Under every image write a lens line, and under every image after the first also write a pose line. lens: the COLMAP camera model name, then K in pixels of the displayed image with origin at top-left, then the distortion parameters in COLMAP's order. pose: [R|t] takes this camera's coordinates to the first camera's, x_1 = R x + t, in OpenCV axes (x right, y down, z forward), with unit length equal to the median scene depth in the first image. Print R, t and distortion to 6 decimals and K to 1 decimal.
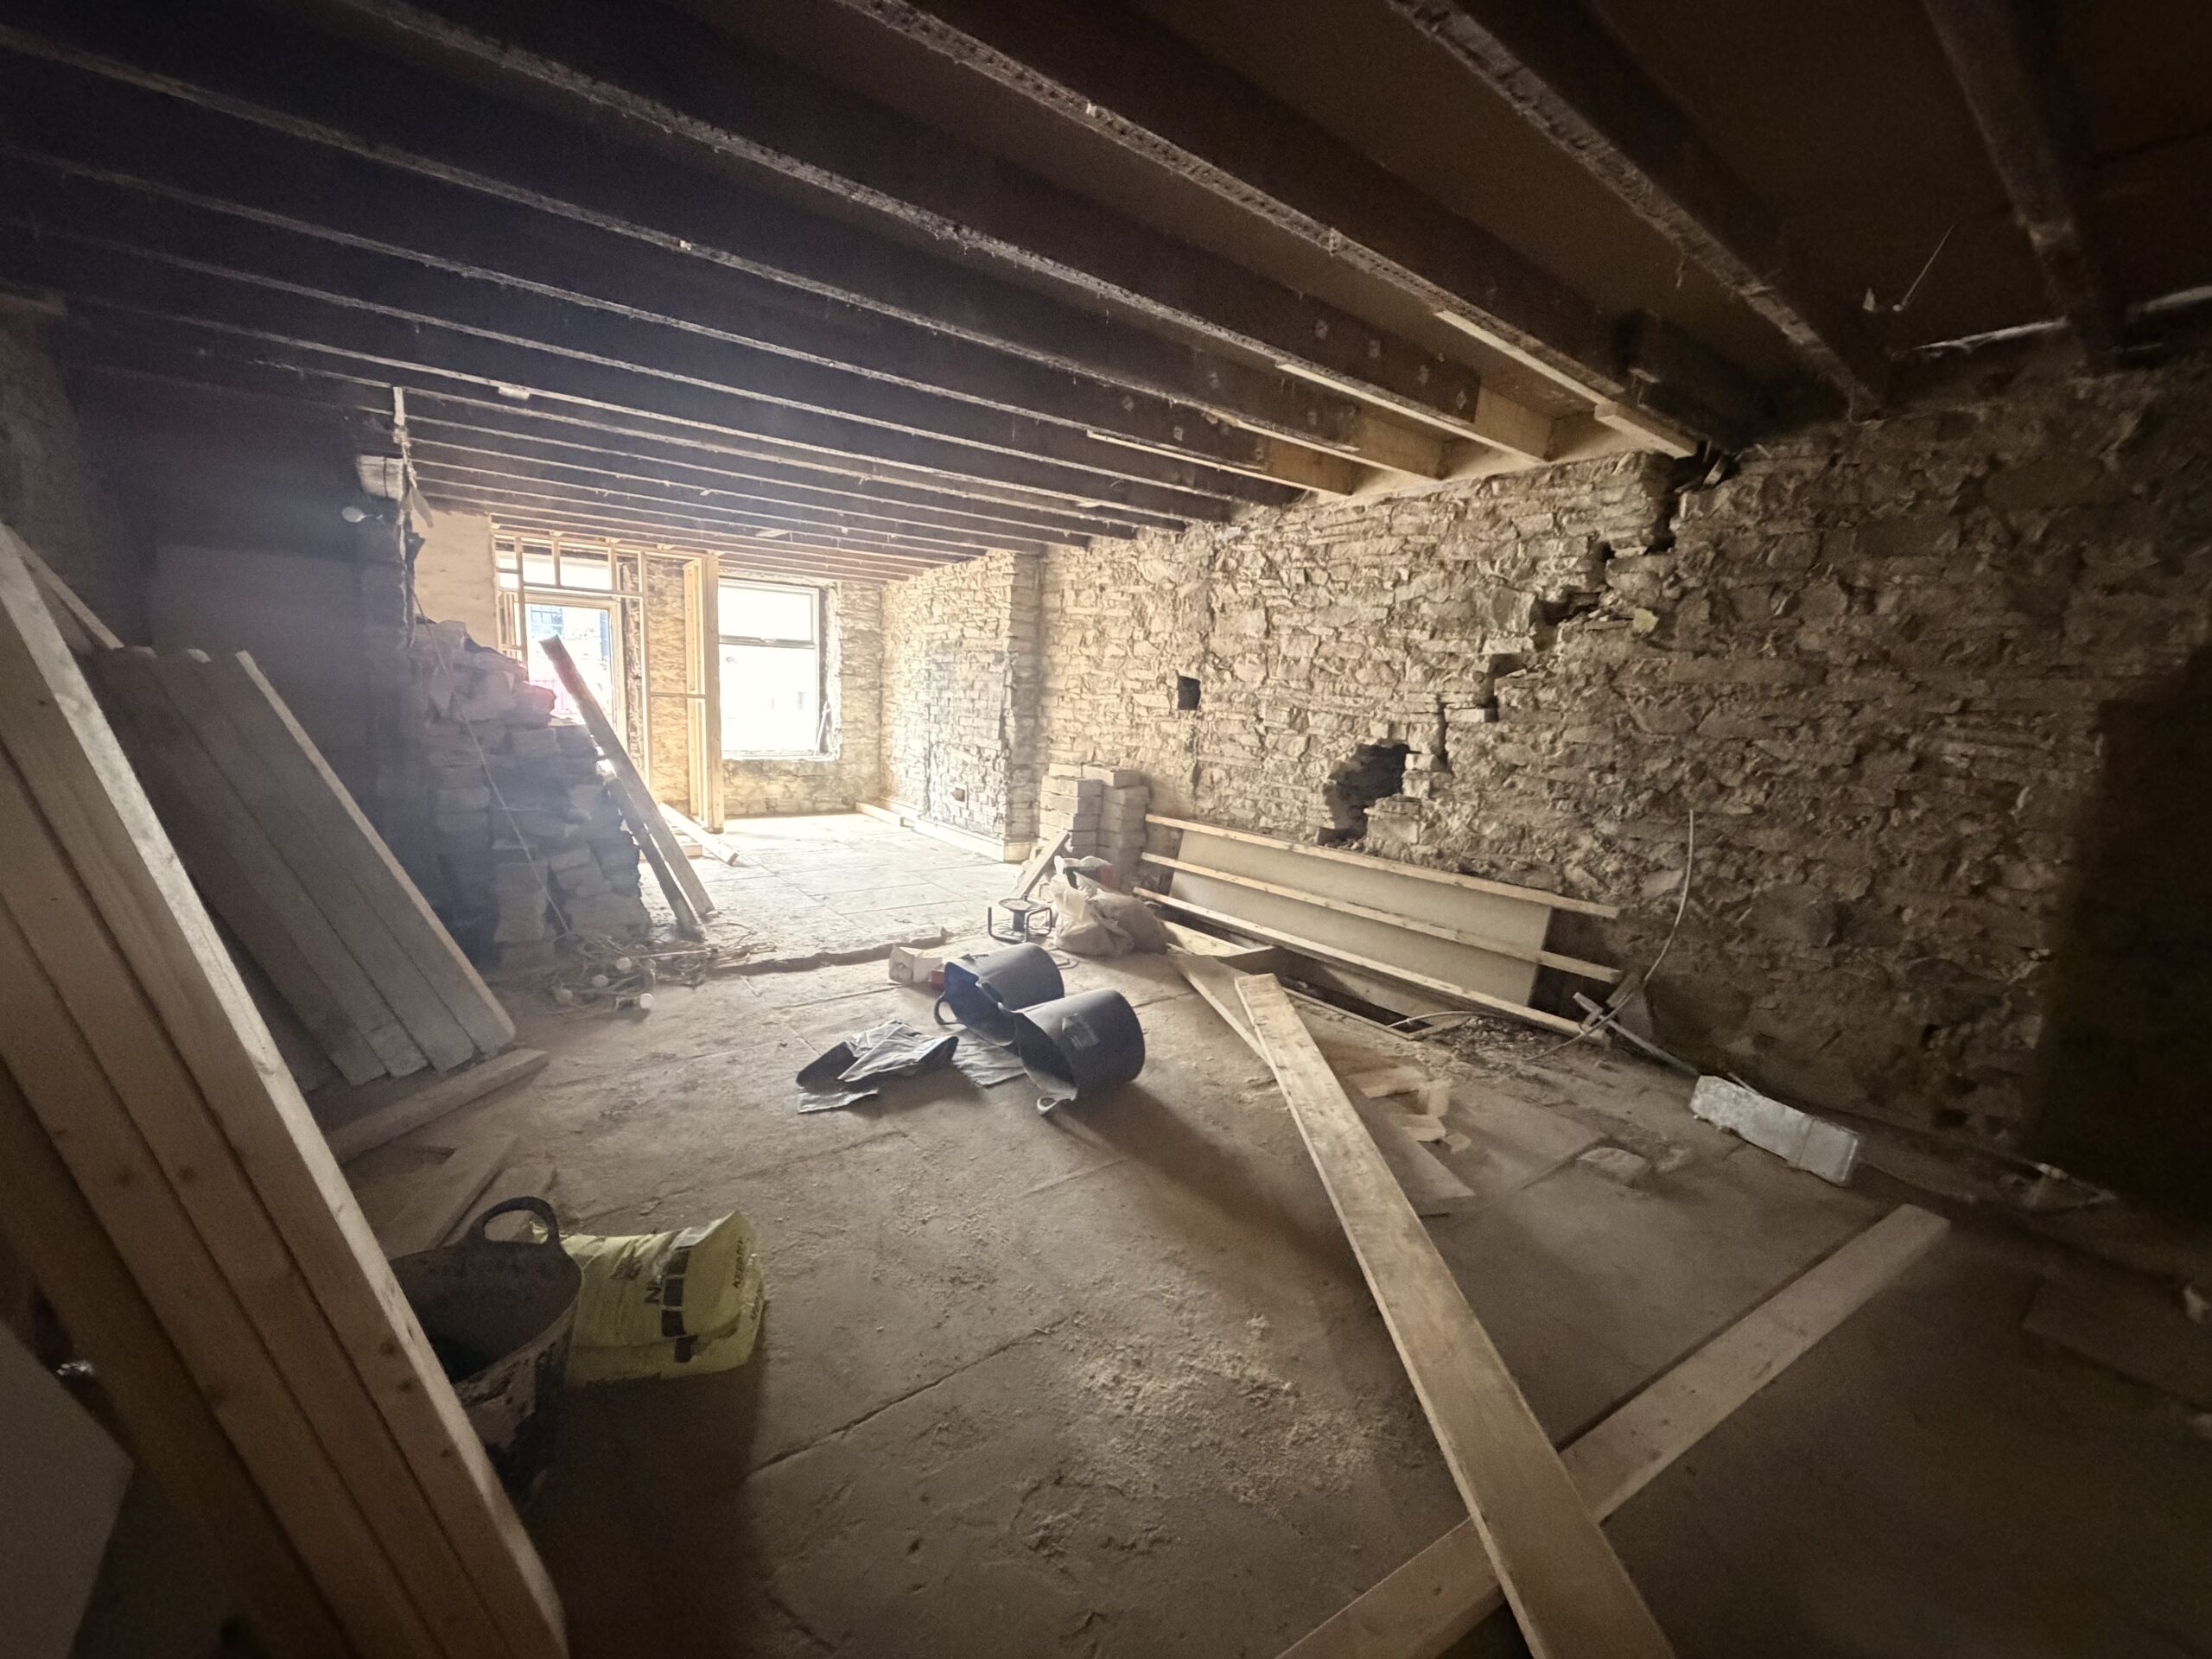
lens RADIAL K [[879.3, 0, 1096.3], [0, 879.3, 830.2], [0, 0, 1]] dist [-0.000112, 0.000212]
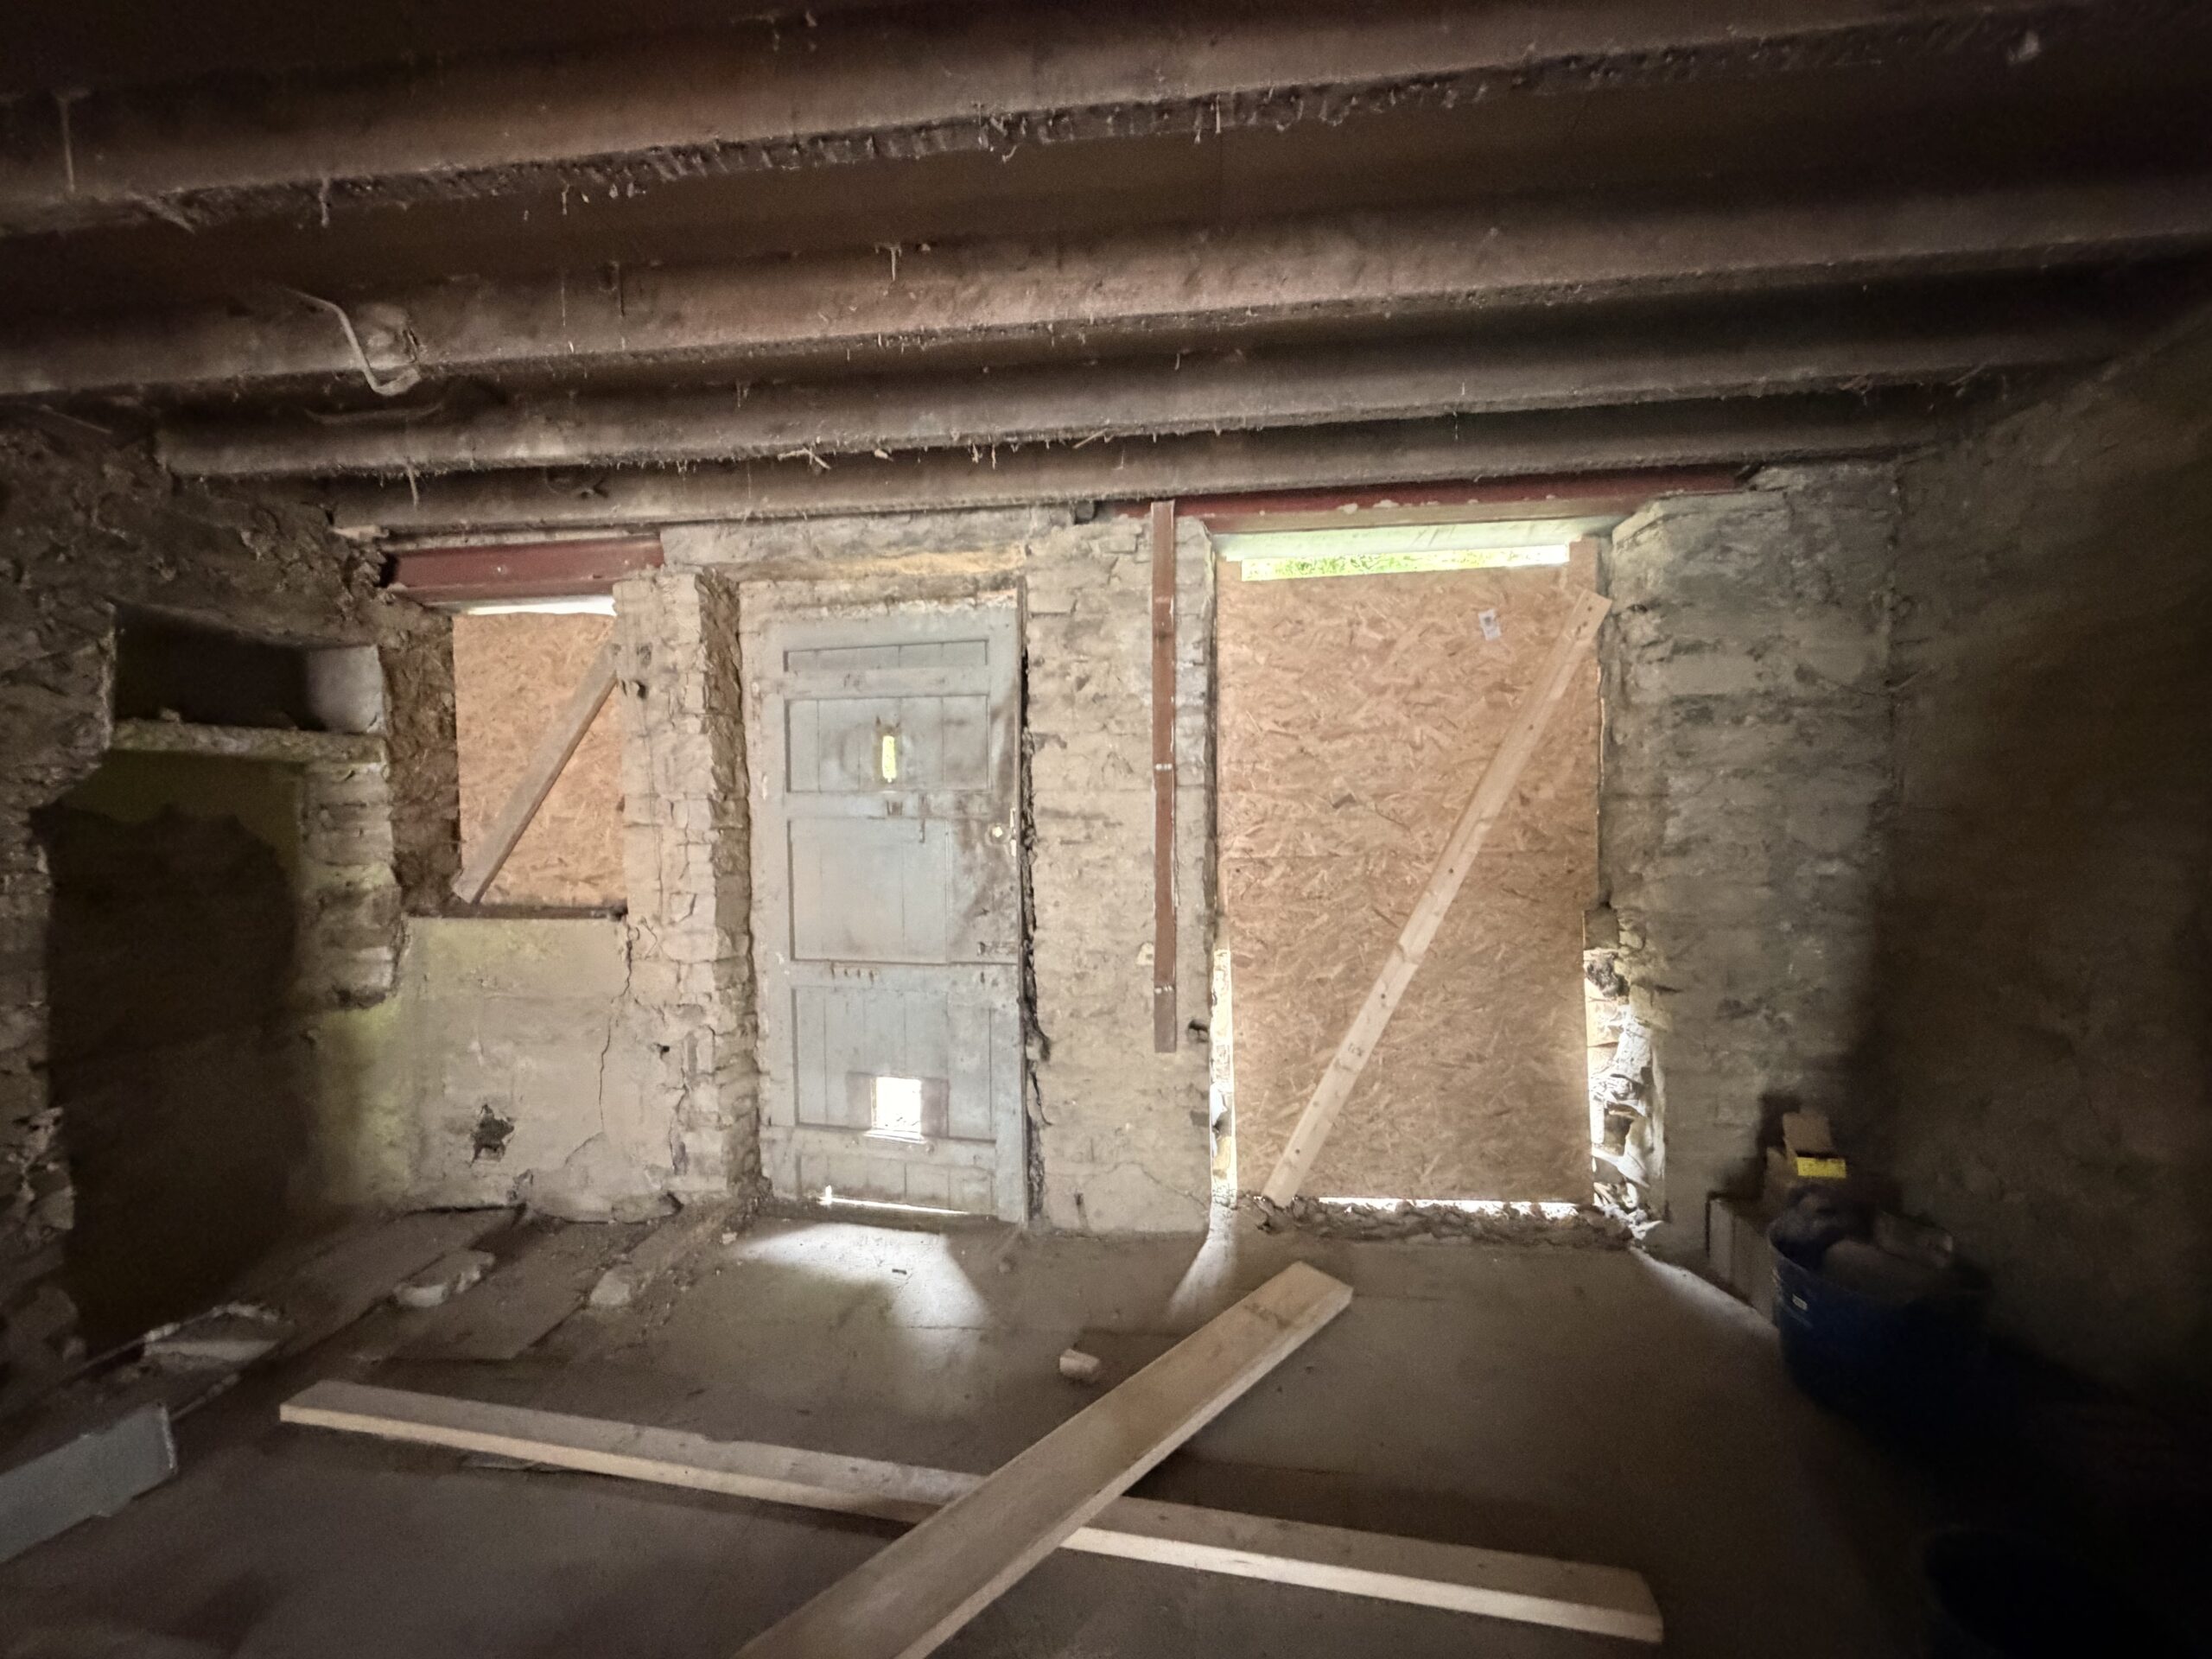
lens RADIAL K [[879.3, 0, 1100.8], [0, 879.3, 826.6], [0, 0, 1]] dist [-0.000112, 0.000212]
pose [[-0.723121, -0.052245, 0.688743, -0.107223], [0.094773, 0.980200, 0.173857, -0.103600], [-0.684189, 0.190993, -0.703851, 0.513626]]
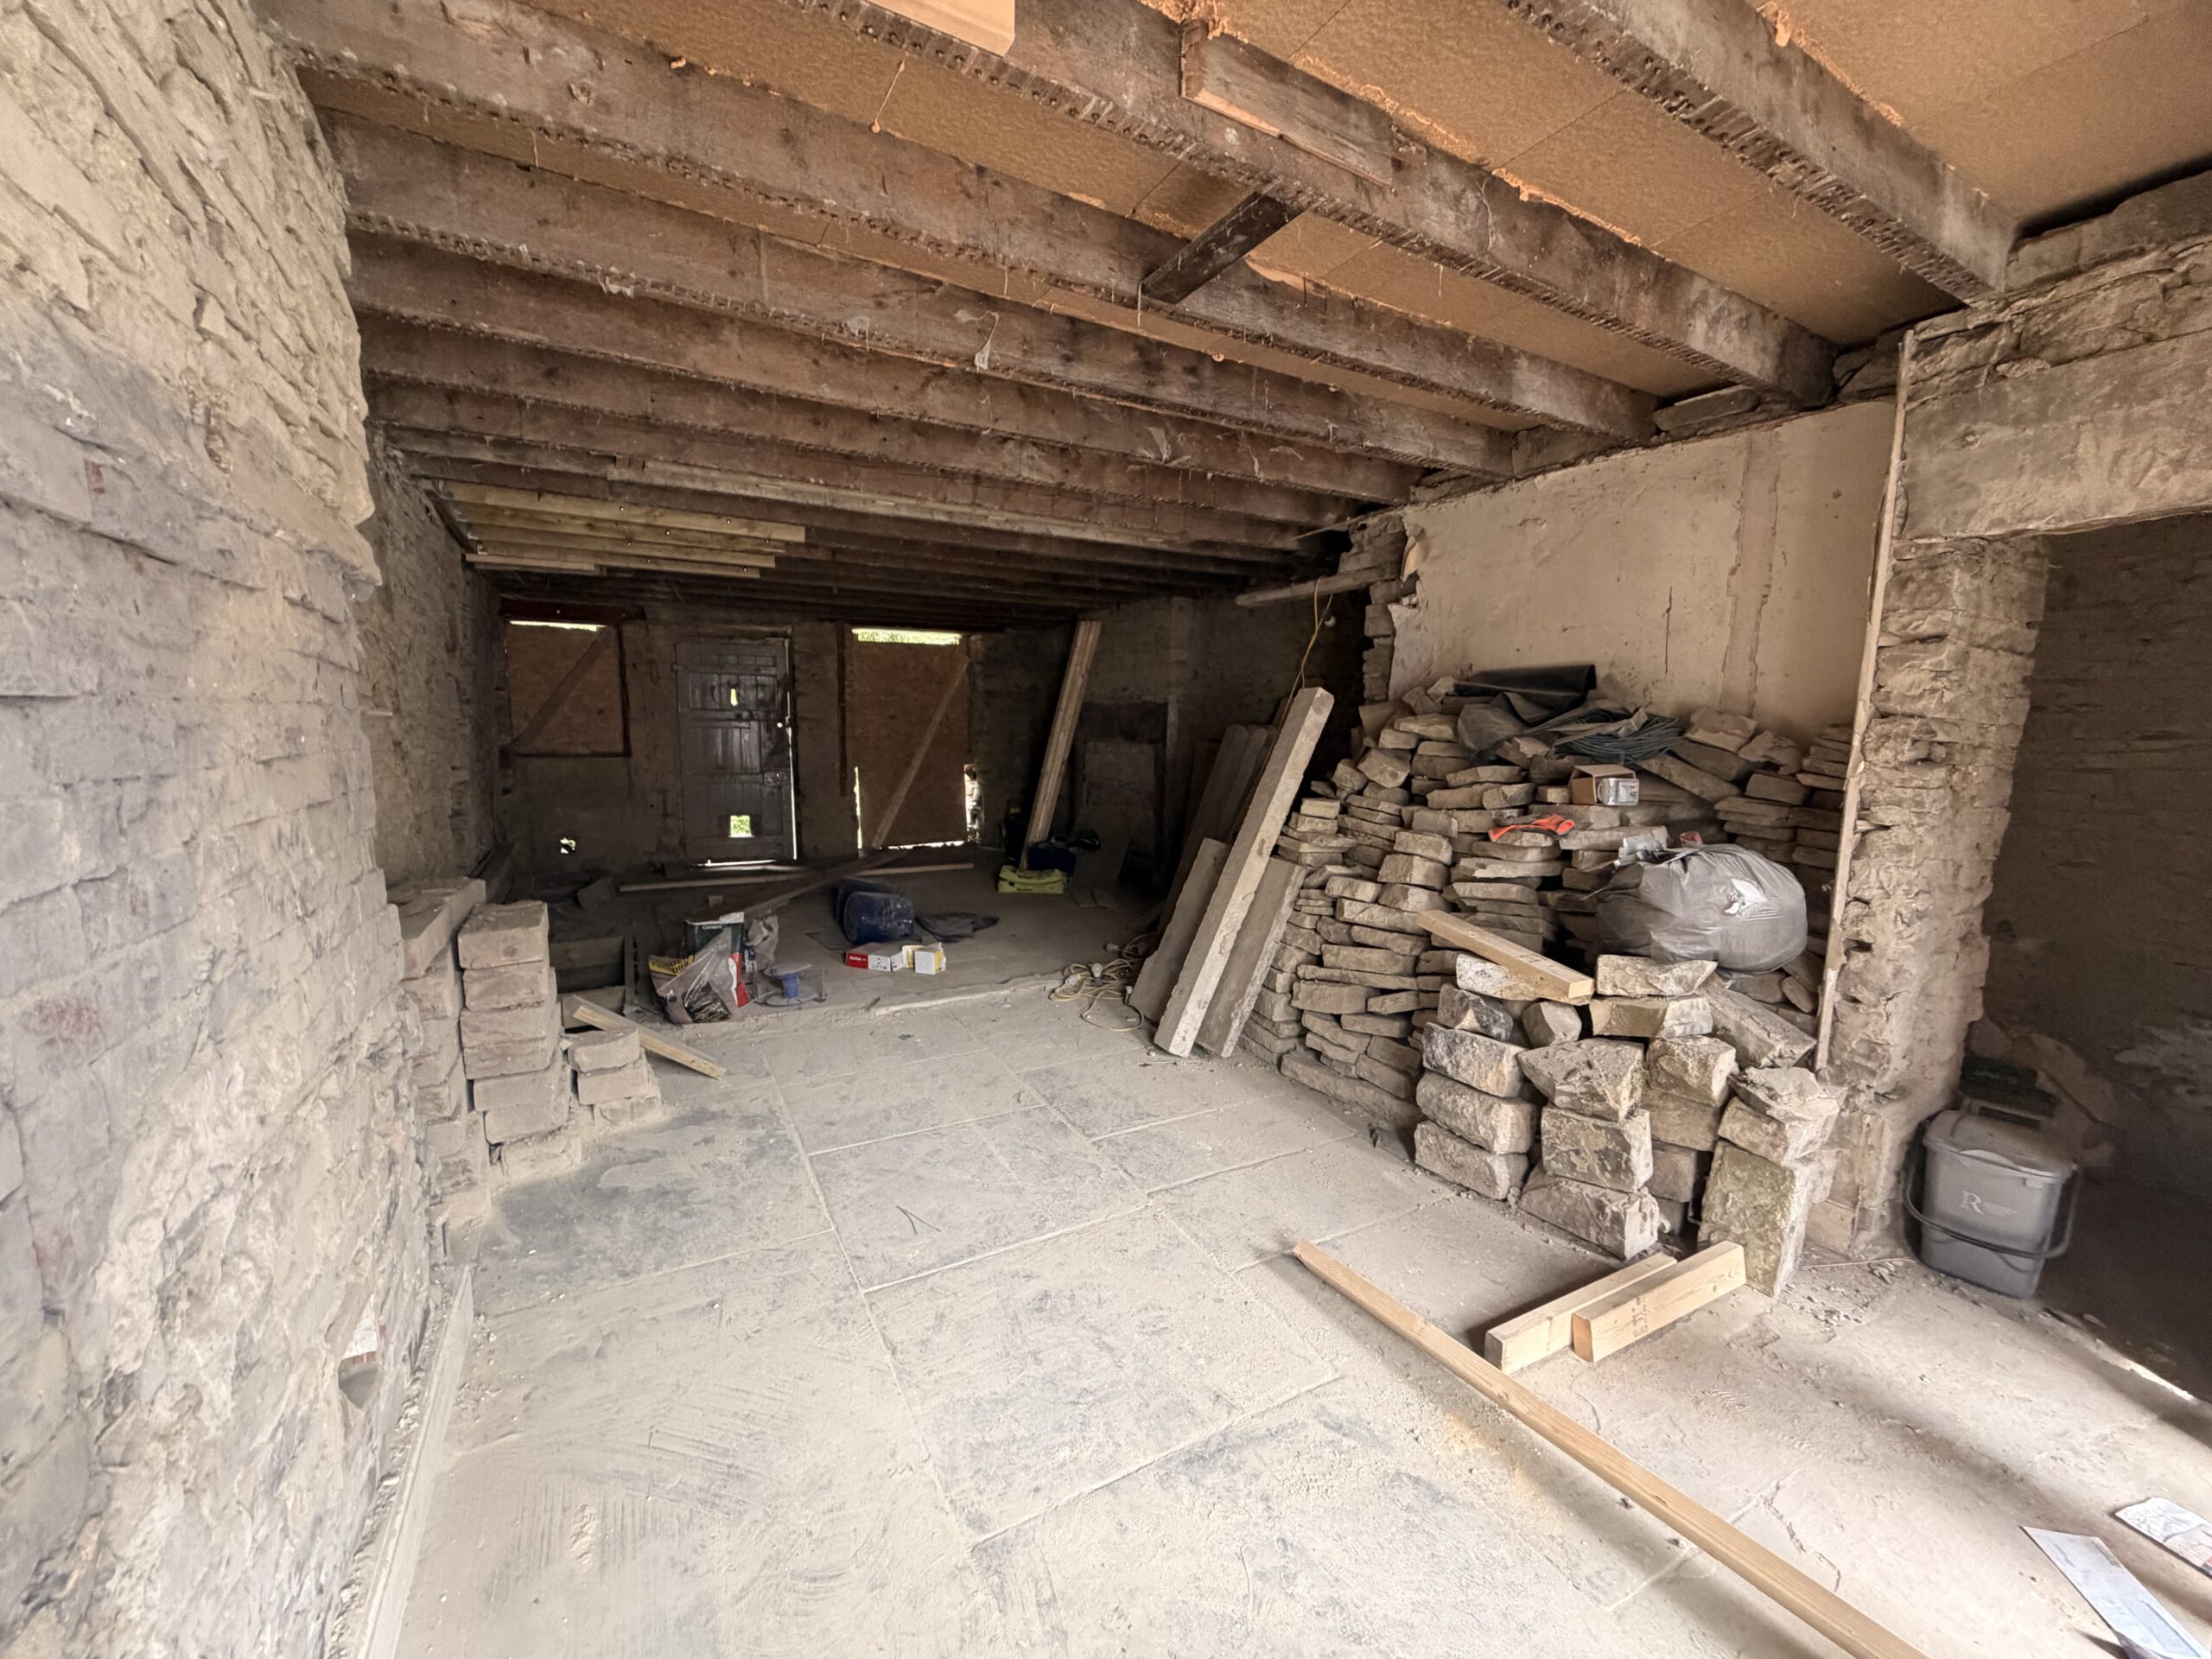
lens RADIAL K [[879.3, 0, 1096.2], [0, 879.3, 827.8], [0, 0, 1]] dist [-0.000112, 0.000212]
pose [[-0.989714, -0.063688, 0.128098, -0.526891], [-0.025756, 0.960131, 0.278362, -0.325127], [-0.140720, 0.272200, -0.951896, 1.873959]]
